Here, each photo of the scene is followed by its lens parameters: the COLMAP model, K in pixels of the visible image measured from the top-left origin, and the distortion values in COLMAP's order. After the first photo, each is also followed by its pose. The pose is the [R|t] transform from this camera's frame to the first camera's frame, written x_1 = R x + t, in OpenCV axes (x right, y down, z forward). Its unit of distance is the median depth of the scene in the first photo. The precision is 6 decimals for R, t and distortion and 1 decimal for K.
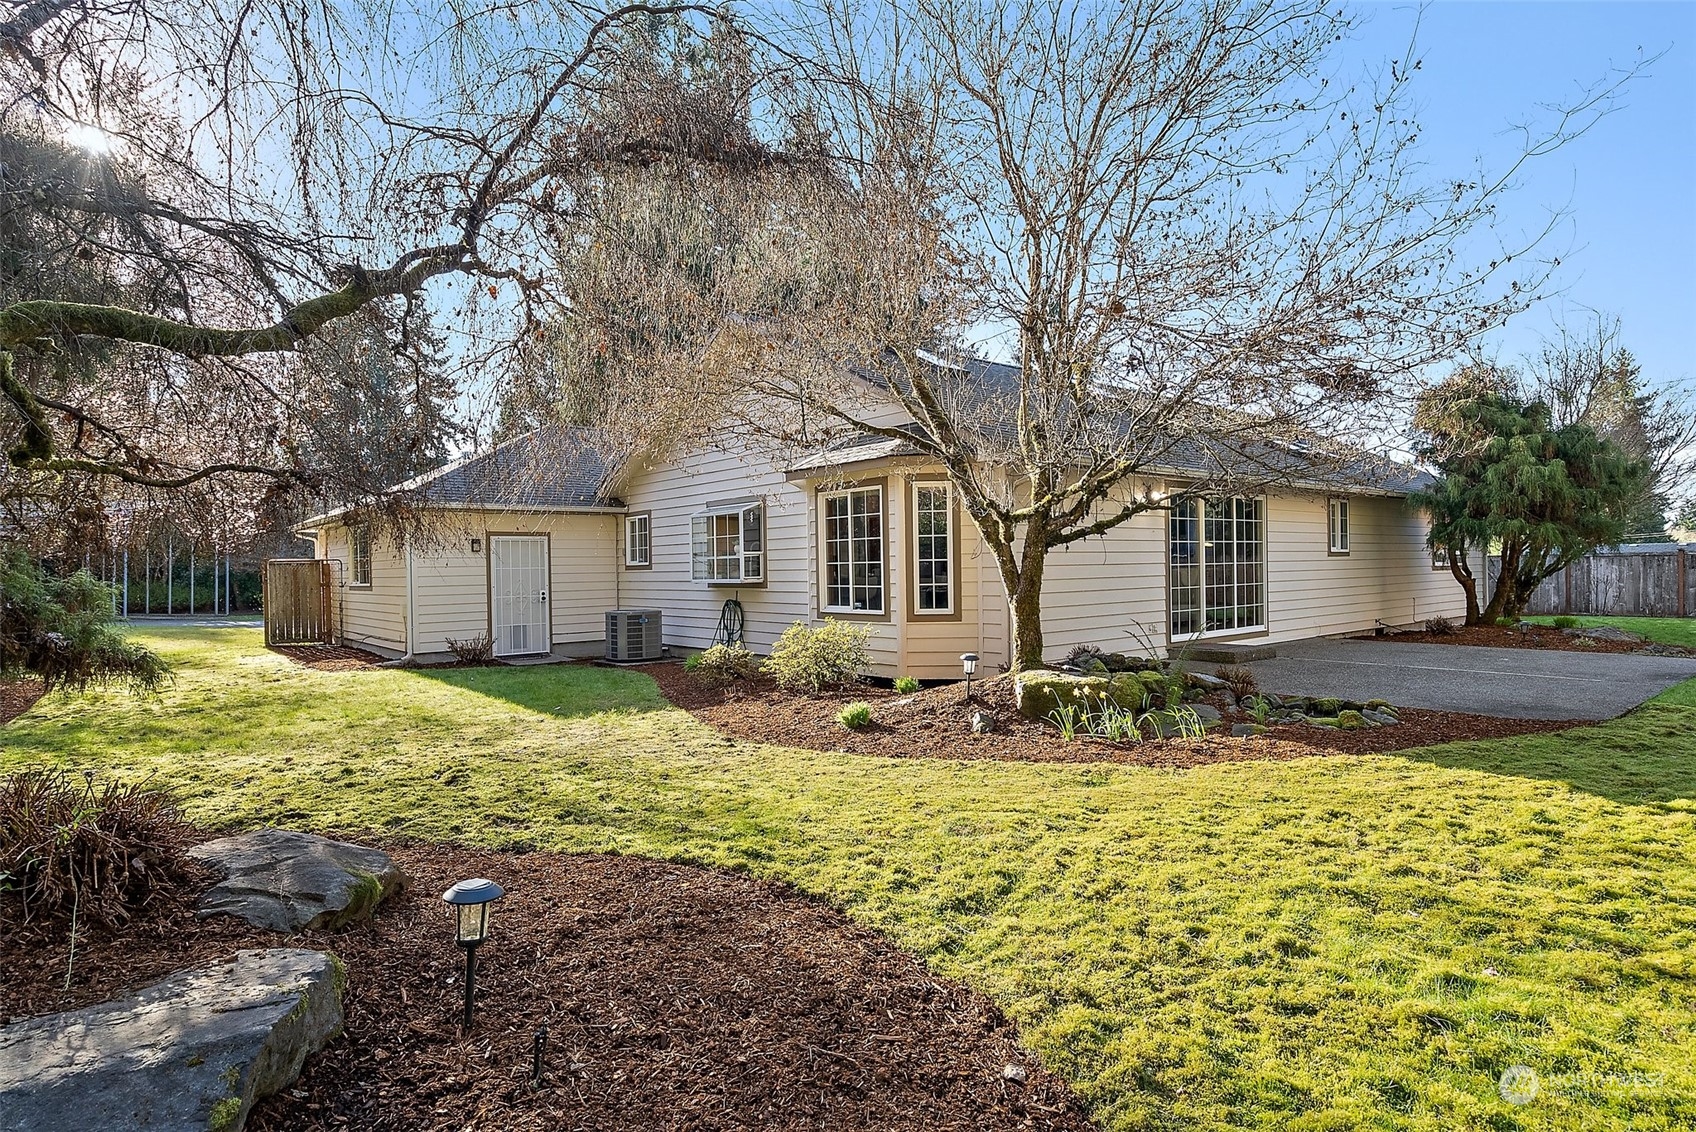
lens RADIAL K [[896.6, 0, 848.0], [0, 896.6, 566.0], [0, 0, 1]] dist [0.000616, -0.000683]
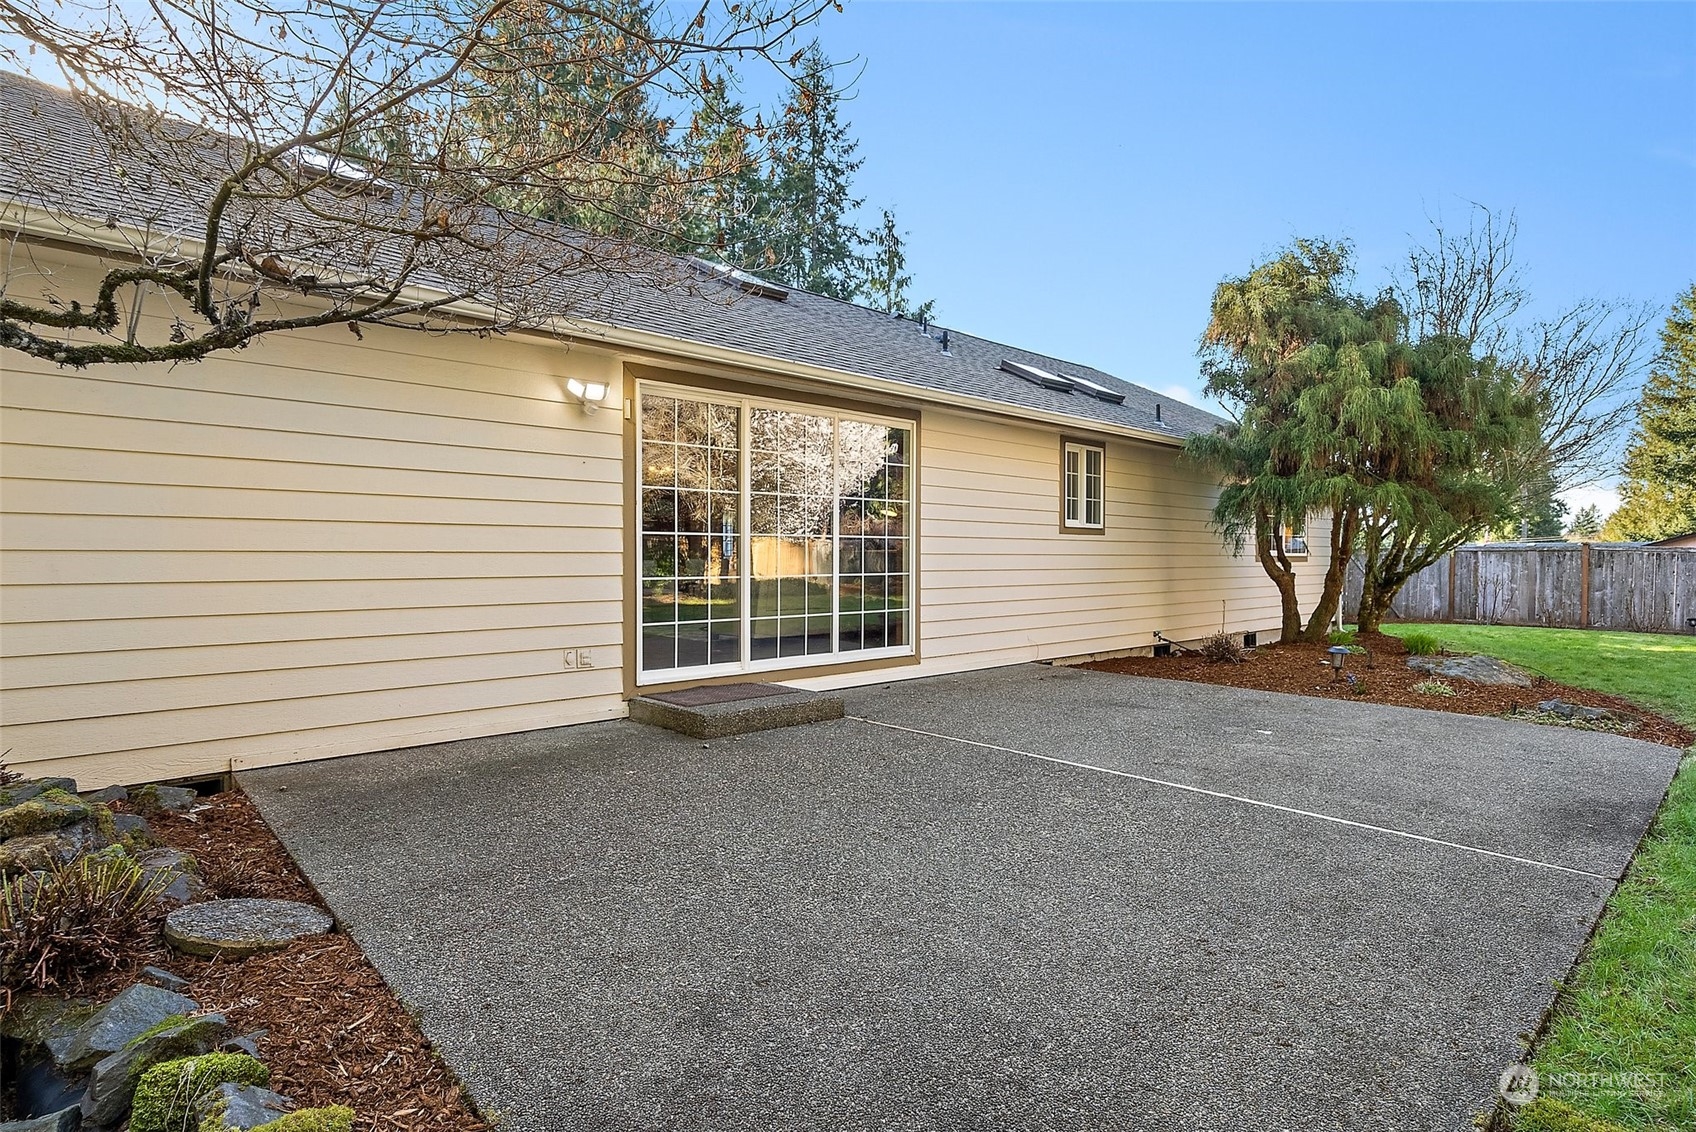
lens RADIAL K [[848.0, 0, 848.0], [0, 848.0, 566.0], [0, 0, 1]] dist [-0.002089, -0.000068]
pose [[0.999080, 0.016007, 0.039774, 0.358112], [-0.016370, 0.999827, 0.008812, 0.008991], [-0.039626, -0.009455, 0.999170, 0.402266]]
